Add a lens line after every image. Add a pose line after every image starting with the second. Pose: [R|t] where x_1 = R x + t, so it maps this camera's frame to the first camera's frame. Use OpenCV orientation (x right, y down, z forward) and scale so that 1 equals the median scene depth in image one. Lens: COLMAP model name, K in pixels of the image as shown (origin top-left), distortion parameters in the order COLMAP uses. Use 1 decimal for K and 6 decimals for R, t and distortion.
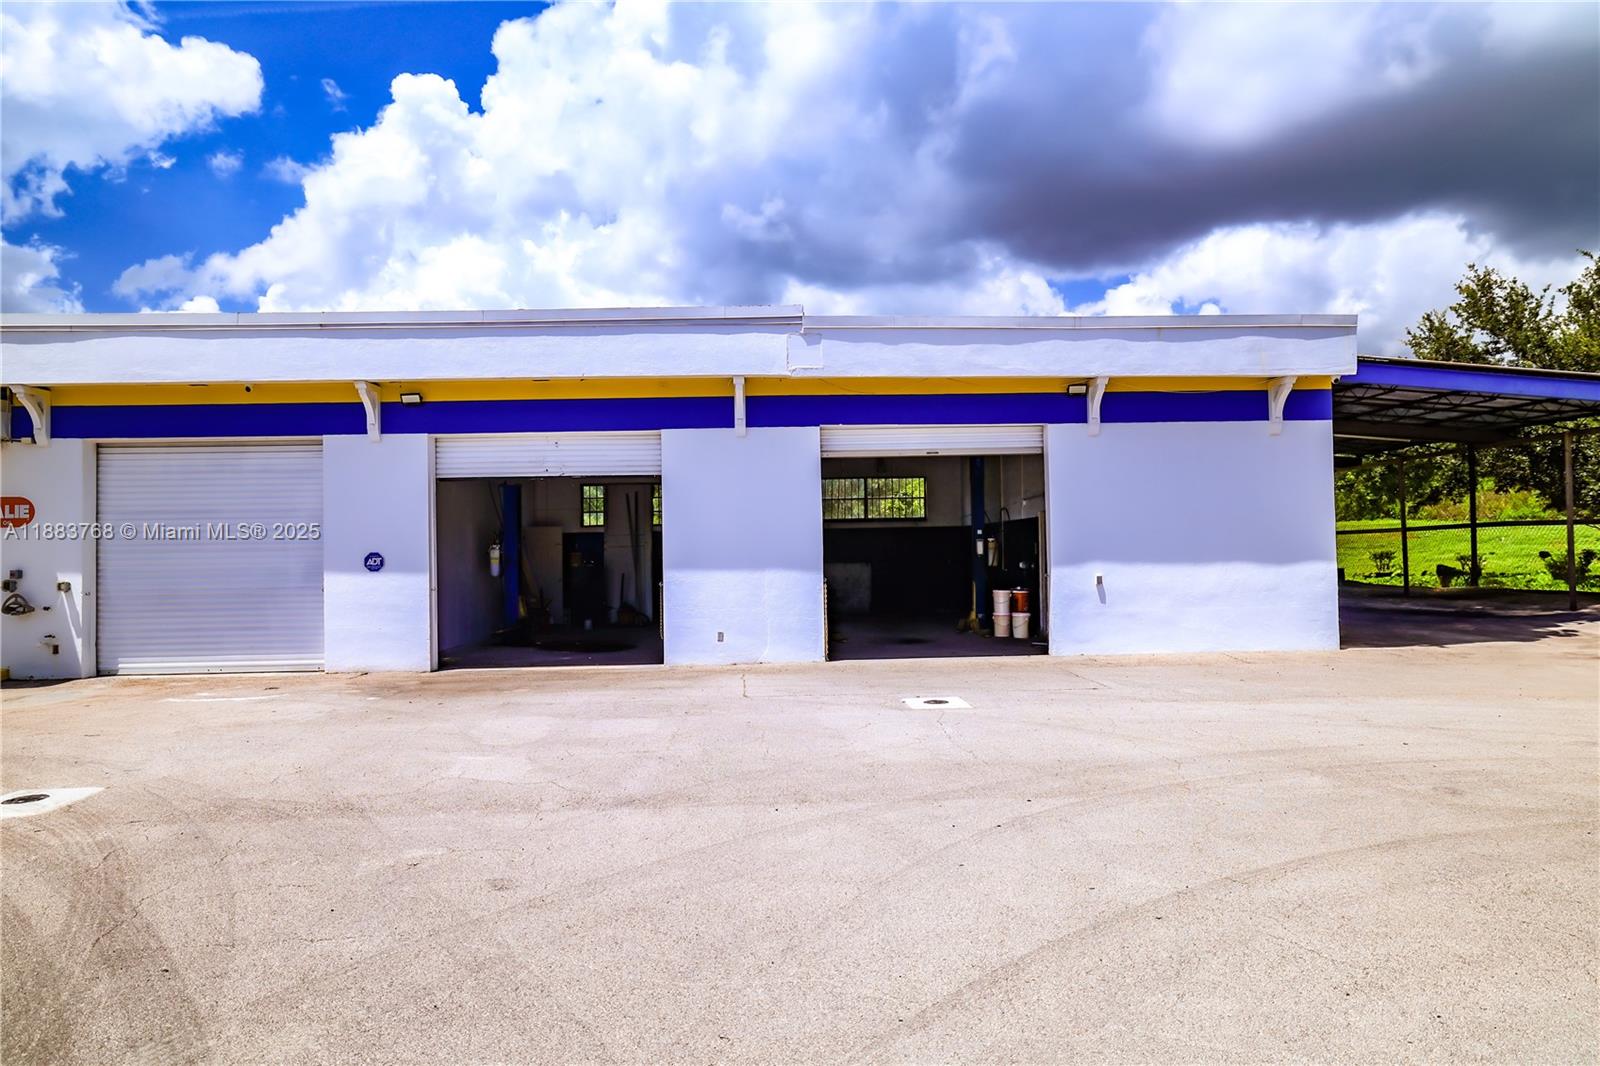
lens RADIAL K [[936.5, 0, 800.0], [0, 936.5, 533.0], [0, 0, 1]] dist [-0.020774, 0.000713]
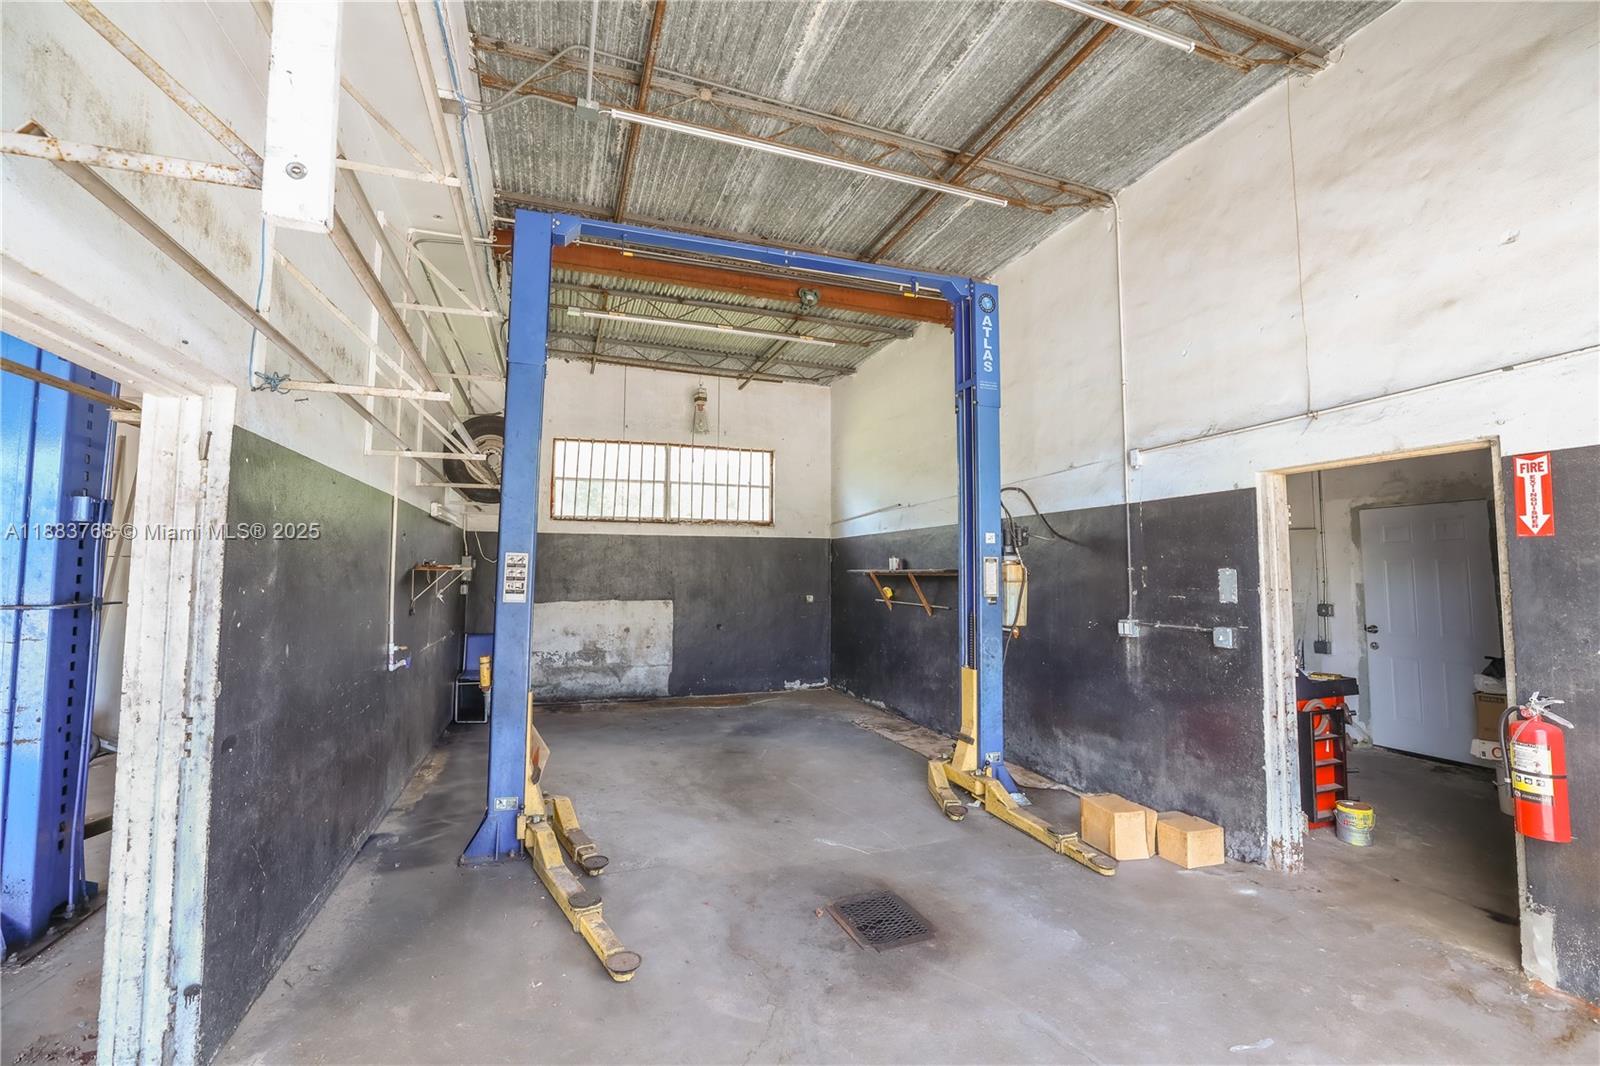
lens RADIAL K [[690.9, 0, 800.0], [0, 690.9, 533.0], [0, 0, 1]] dist [-0.048571, 0.016699]
pose [[0.953801, 0.041908, 0.297501, 0.028015], [-0.029795, 0.998536, -0.045135, 0.010741], [-0.298957, 0.034186, 0.953654, 0.670883]]
